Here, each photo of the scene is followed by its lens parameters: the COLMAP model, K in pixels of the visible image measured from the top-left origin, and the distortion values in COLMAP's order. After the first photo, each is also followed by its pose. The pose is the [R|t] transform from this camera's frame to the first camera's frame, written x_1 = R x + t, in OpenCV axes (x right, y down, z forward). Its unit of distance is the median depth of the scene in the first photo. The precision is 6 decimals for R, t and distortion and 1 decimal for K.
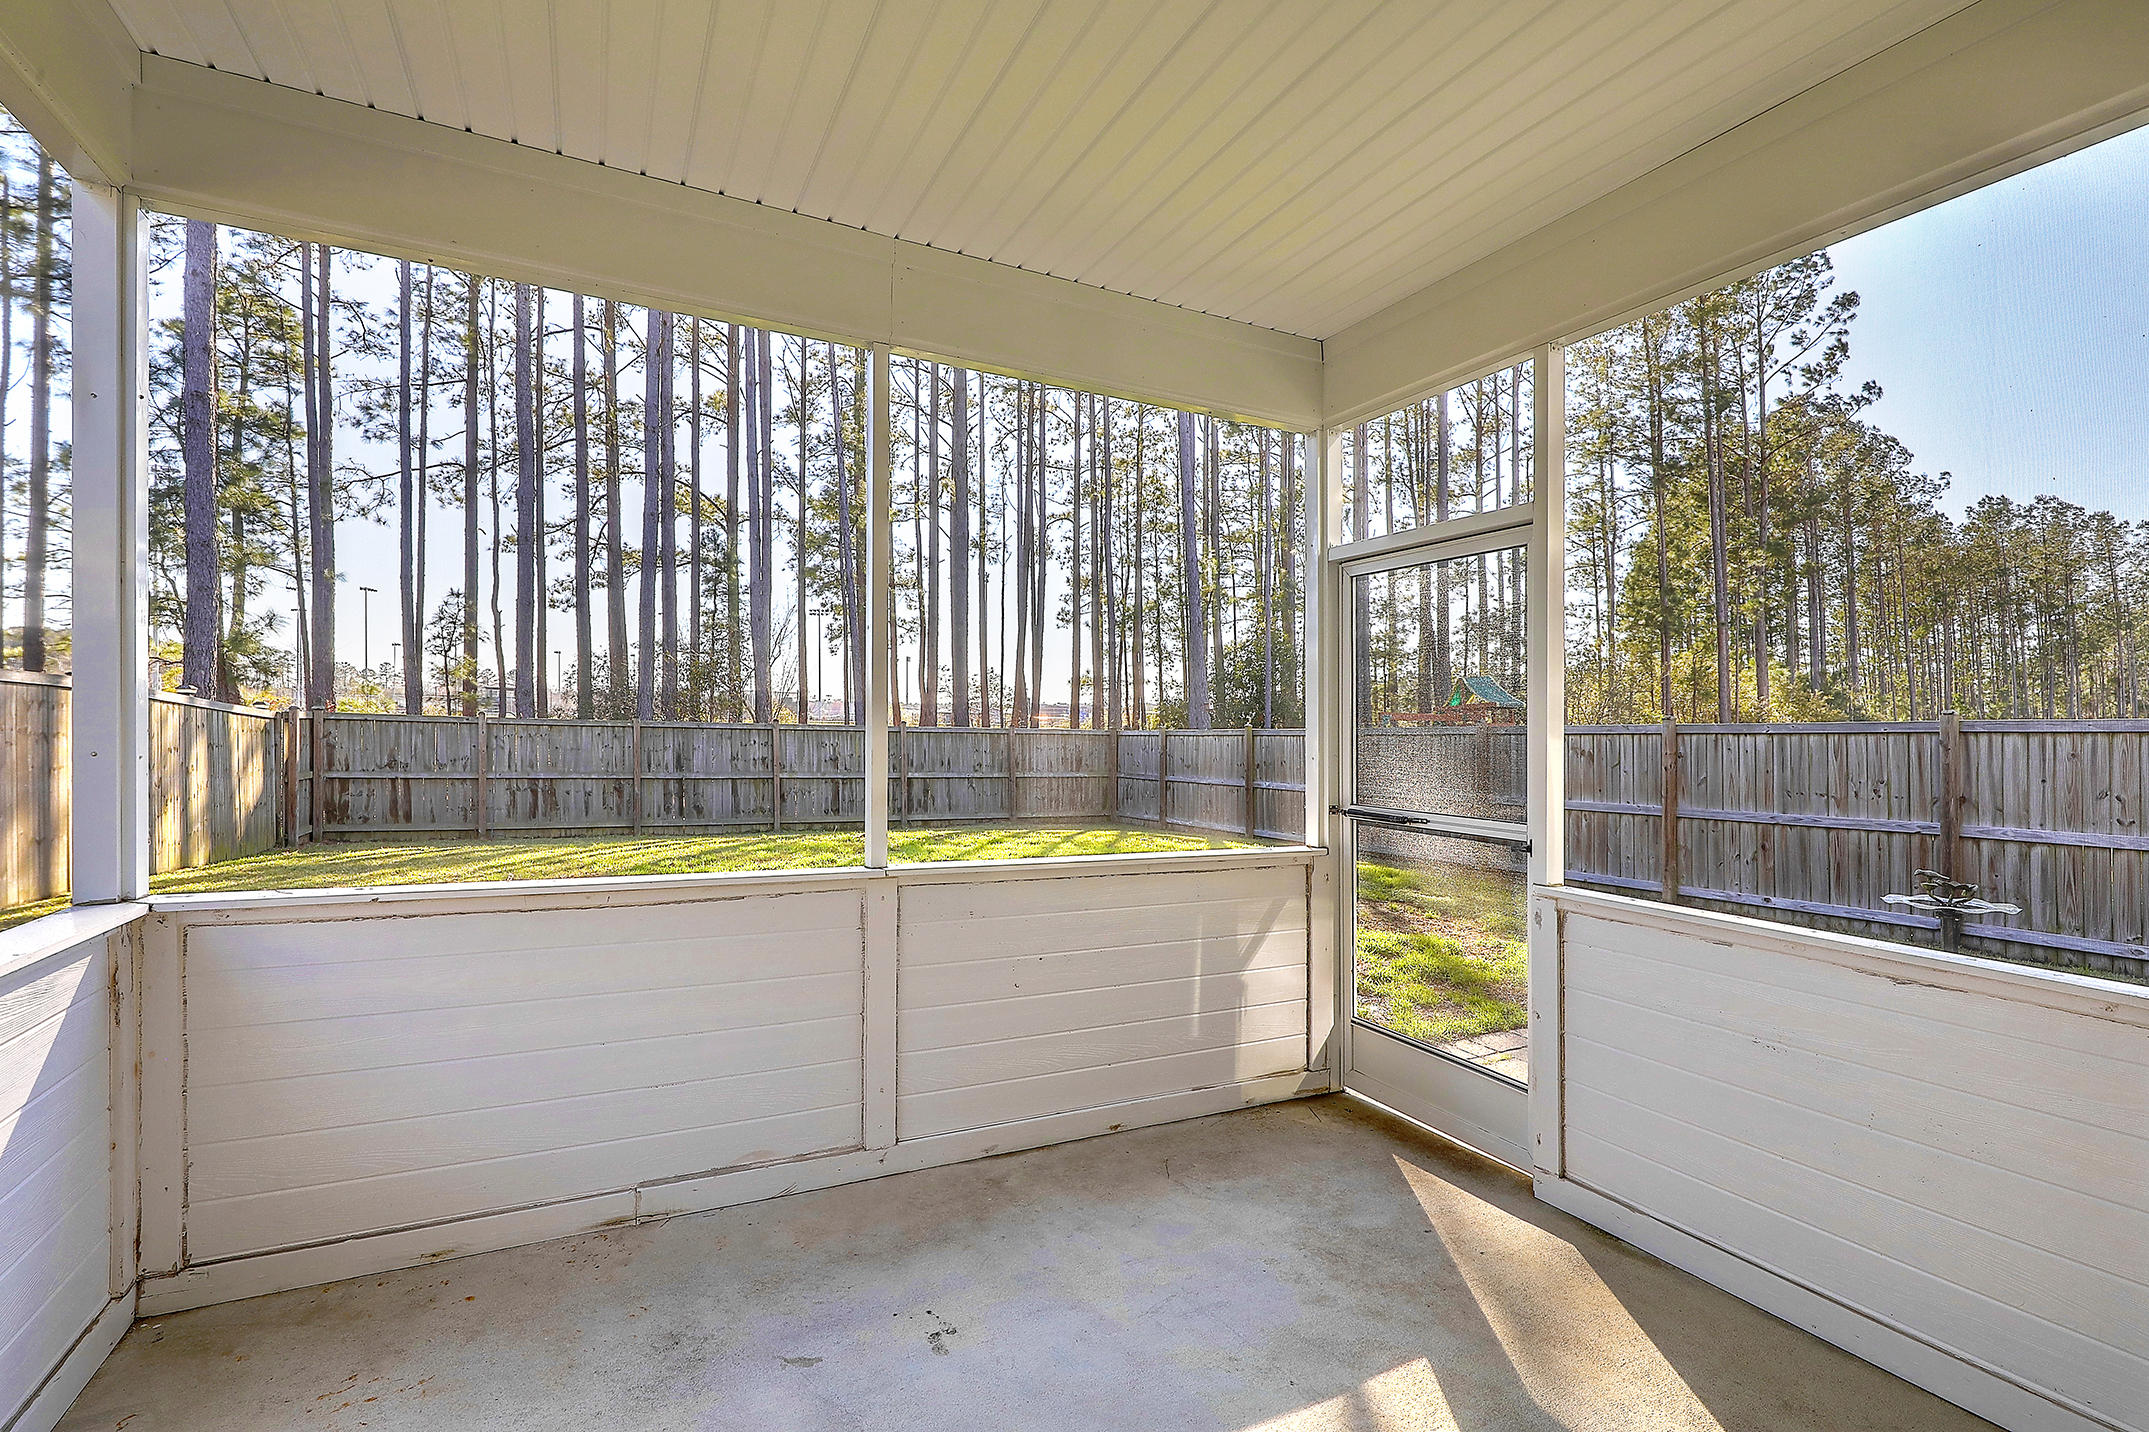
lens RADIAL K [[988.2, 0, 1094.2], [0, 988.2, 729.7], [0, 0, 1]] dist [0.003147, -0.002492]
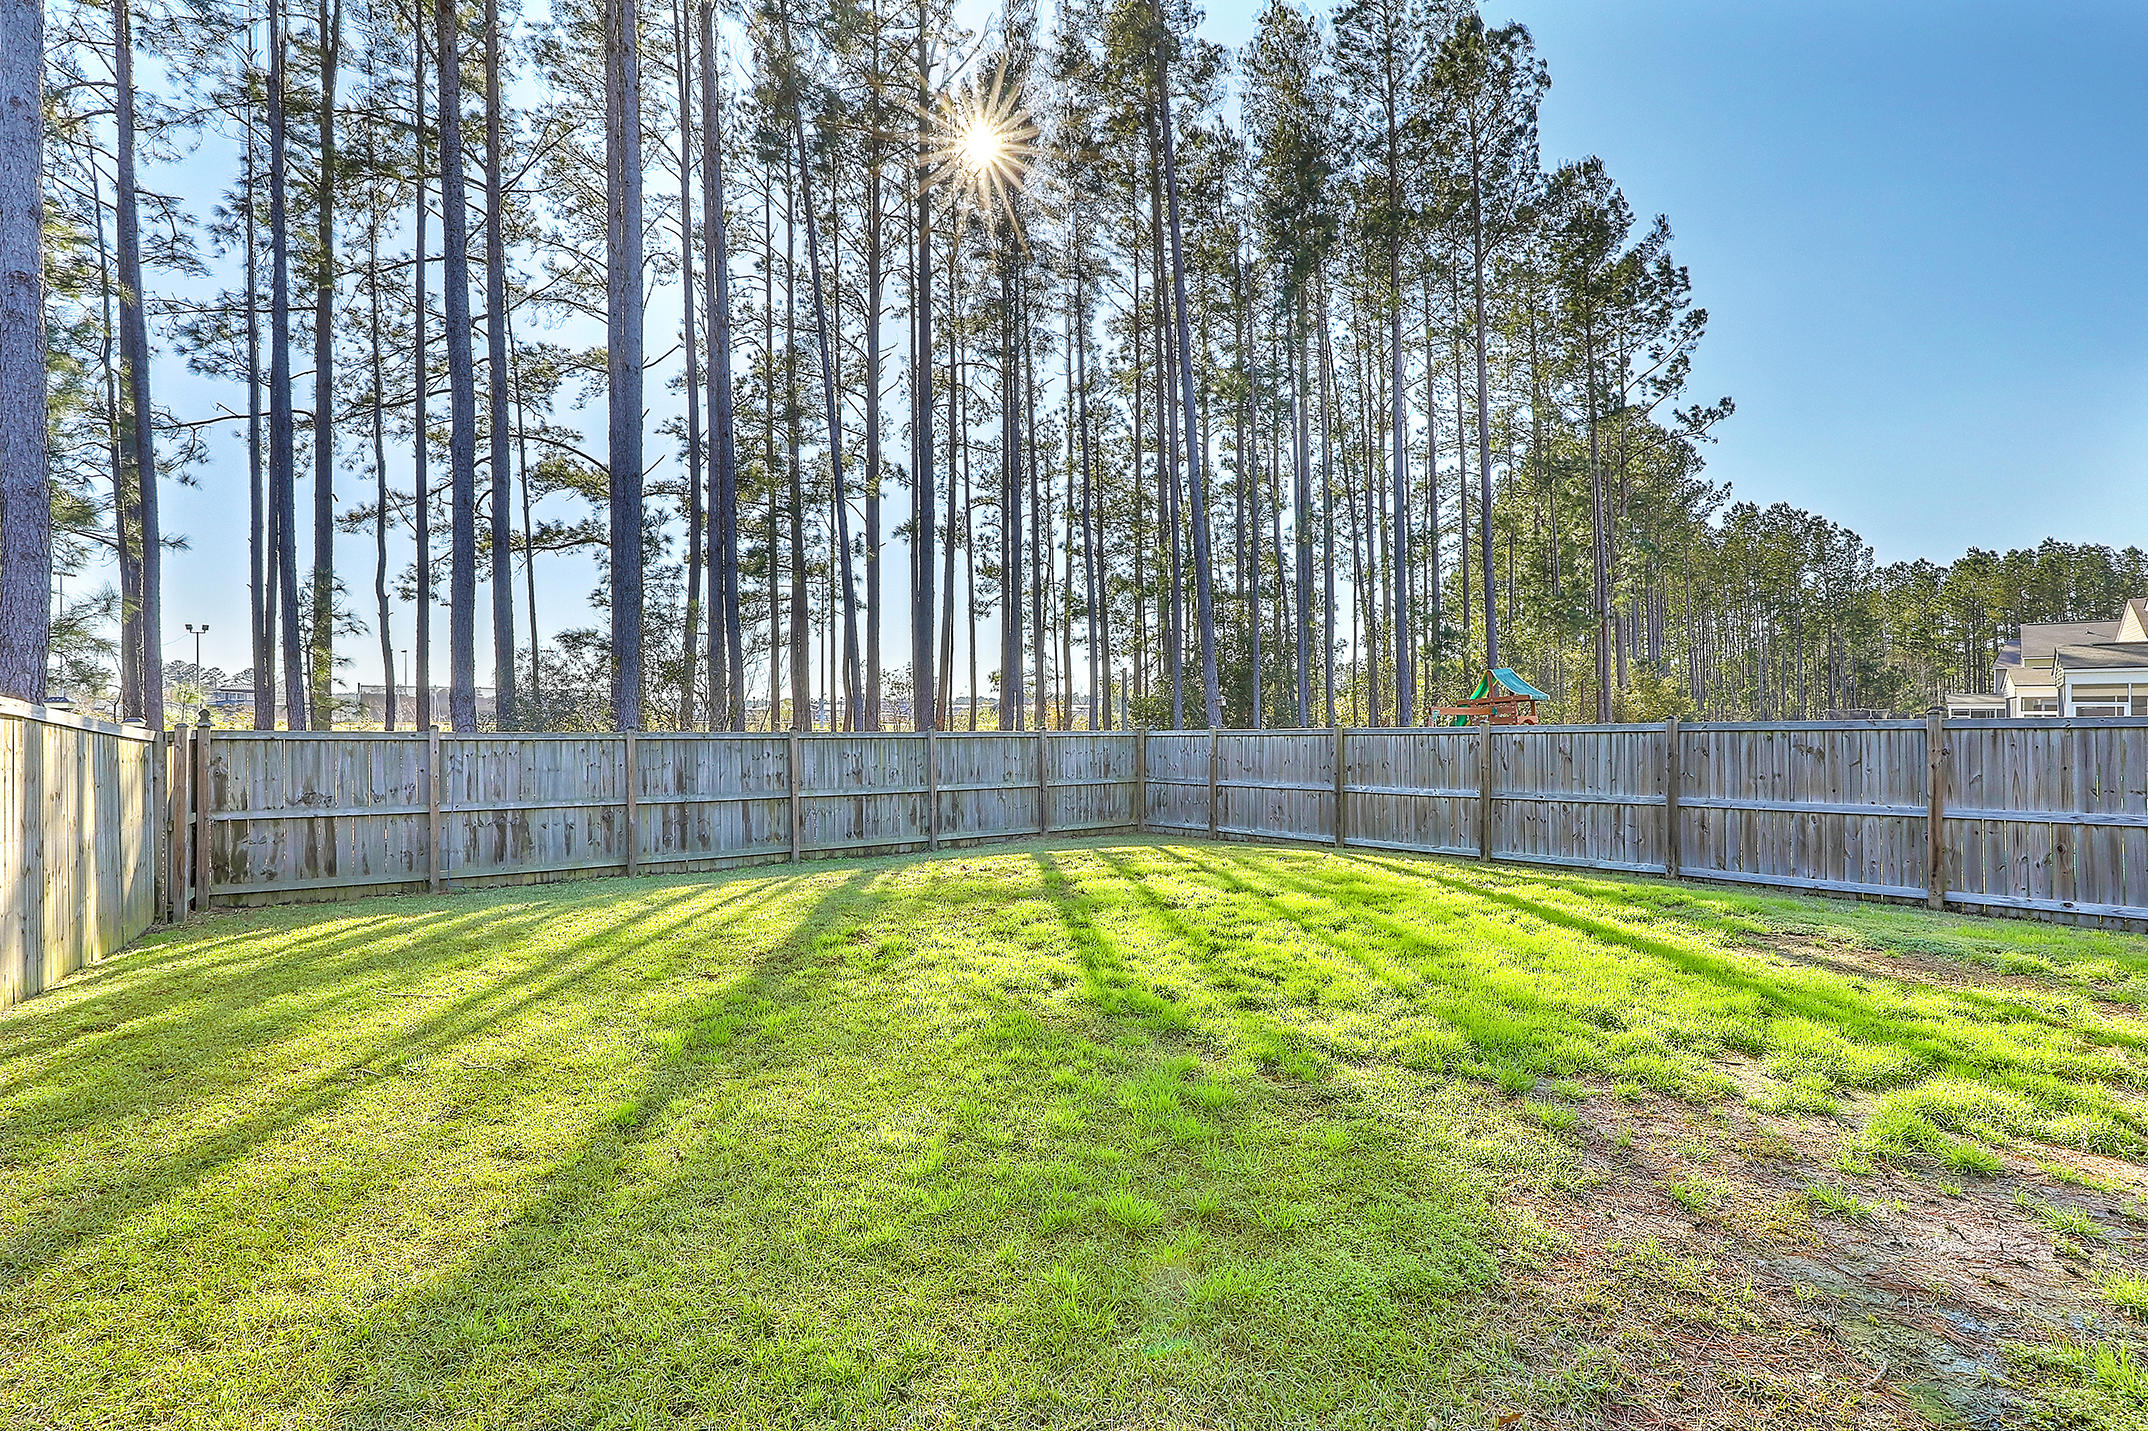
lens RADIAL K [[987.7, 0, 1083.6], [0, 987.7, 708.1], [0, 0, 1]] dist [0.003147, -0.002492]
pose [[0.982524, -0.015521, 0.185487, -0.245498], [0.017984, 0.999771, -0.011604, -0.012465], [-0.185265, 0.014737, 0.982578, 0.144185]]
